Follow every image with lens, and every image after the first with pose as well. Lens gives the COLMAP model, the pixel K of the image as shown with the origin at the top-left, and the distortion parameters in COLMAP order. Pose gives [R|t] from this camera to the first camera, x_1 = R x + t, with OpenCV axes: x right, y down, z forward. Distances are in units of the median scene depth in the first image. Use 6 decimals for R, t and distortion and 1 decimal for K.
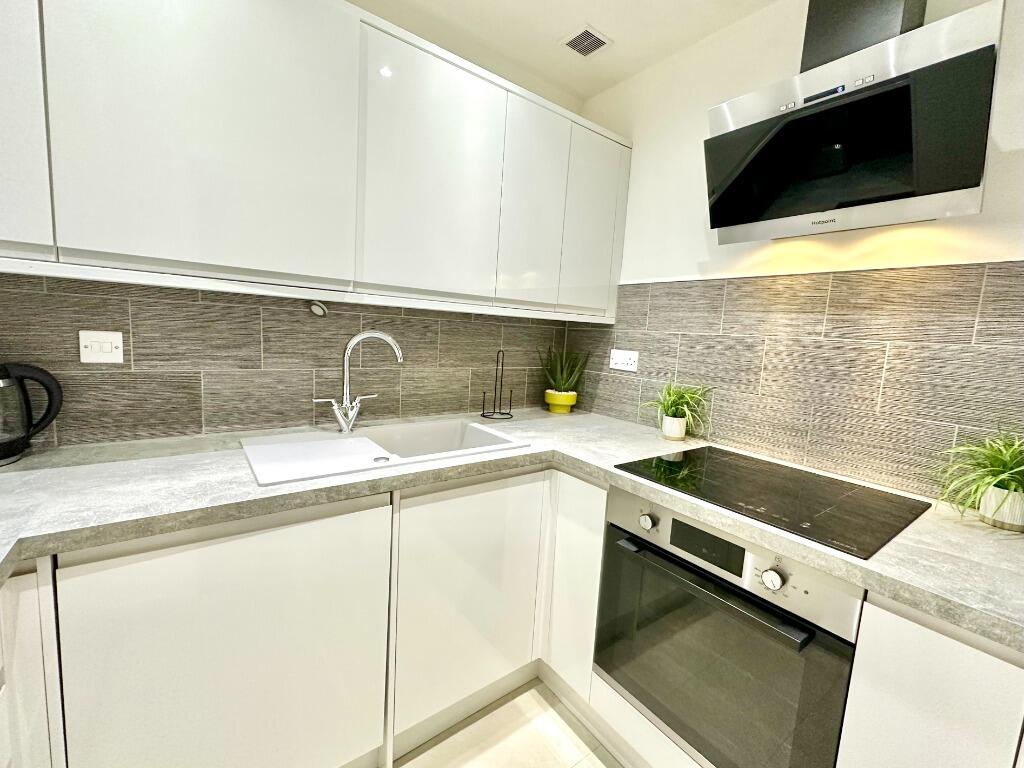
lens RADIAL K [[433.7, 0, 509.3], [0, 433.7, 382.7], [0, 0, 1]] dist [-0.002602, 0.000728]
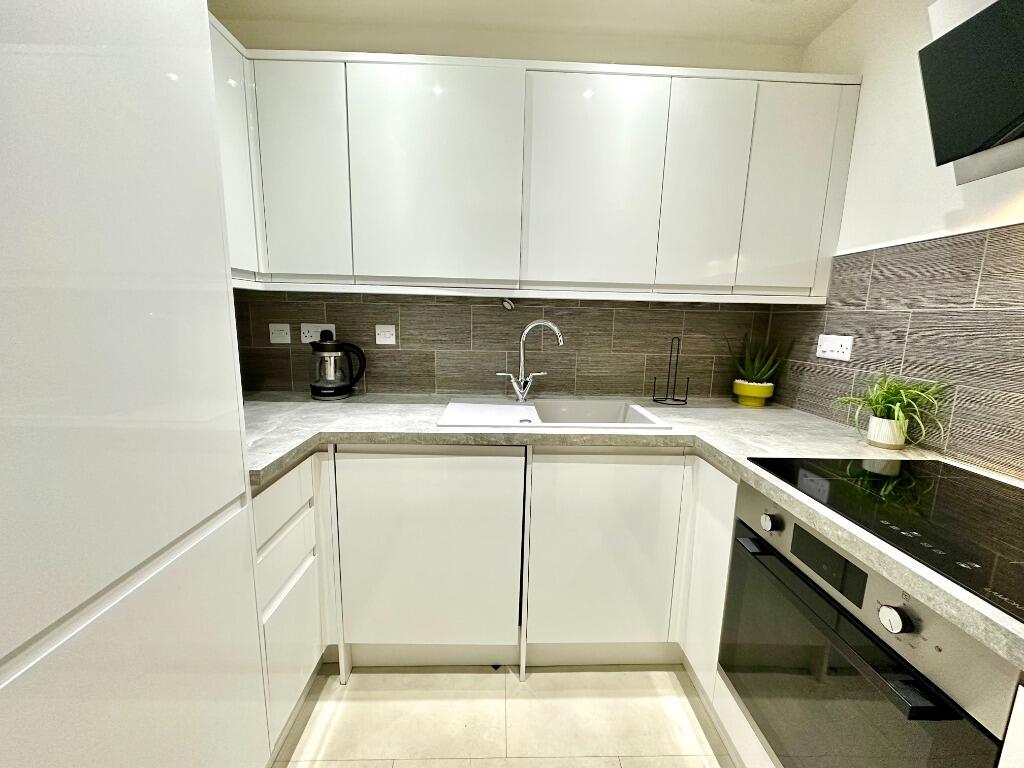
lens RADIAL K [[405.6, 0, 507.9], [0, 405.6, 382.2], [0, 0, 1]] dist [-0.003429, -0.000518]
pose [[0.814417, 0.053614, -0.577798, 0.310751], [-0.044714, 0.998560, 0.029632, 0.029547], [0.578555, 0.001703, 0.815642, 0.012736]]
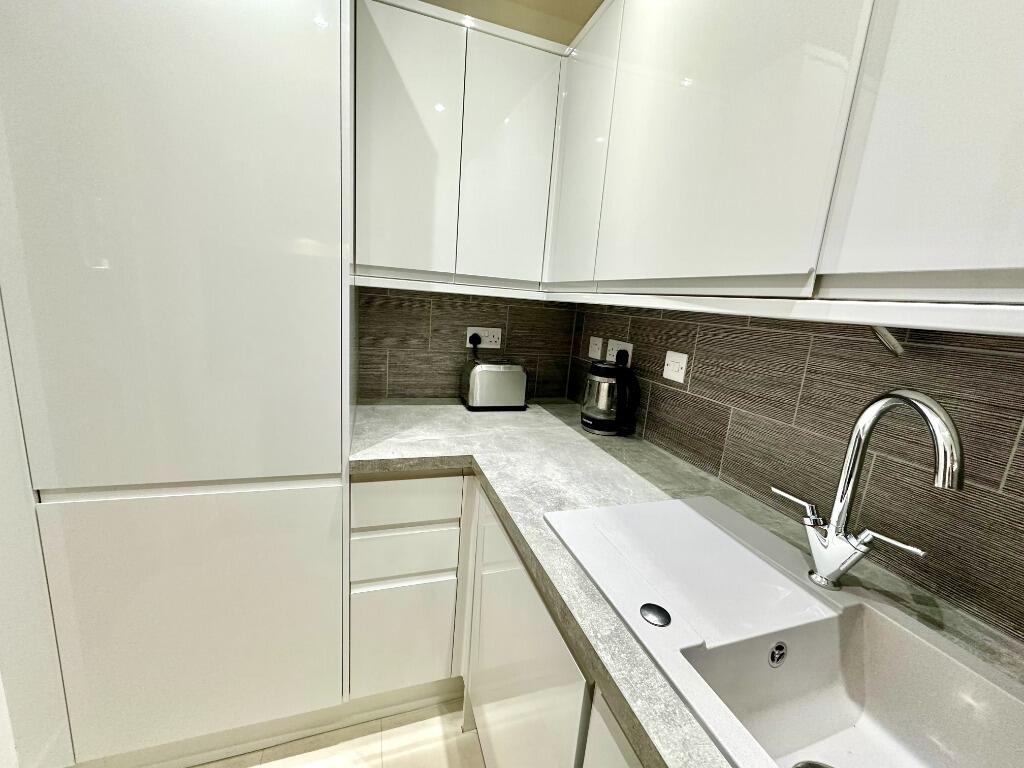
lens RADIAL K [[405.6, 0, 514.1], [0, 405.6, 384.1], [0, 0, 1]] dist [-0.003429, -0.000518]
pose [[-0.304866, 0.109103, -0.946125, 0.168257], [-0.210806, 0.961046, 0.178750, -0.127579], [0.928772, 0.253944, -0.269991, 0.837995]]
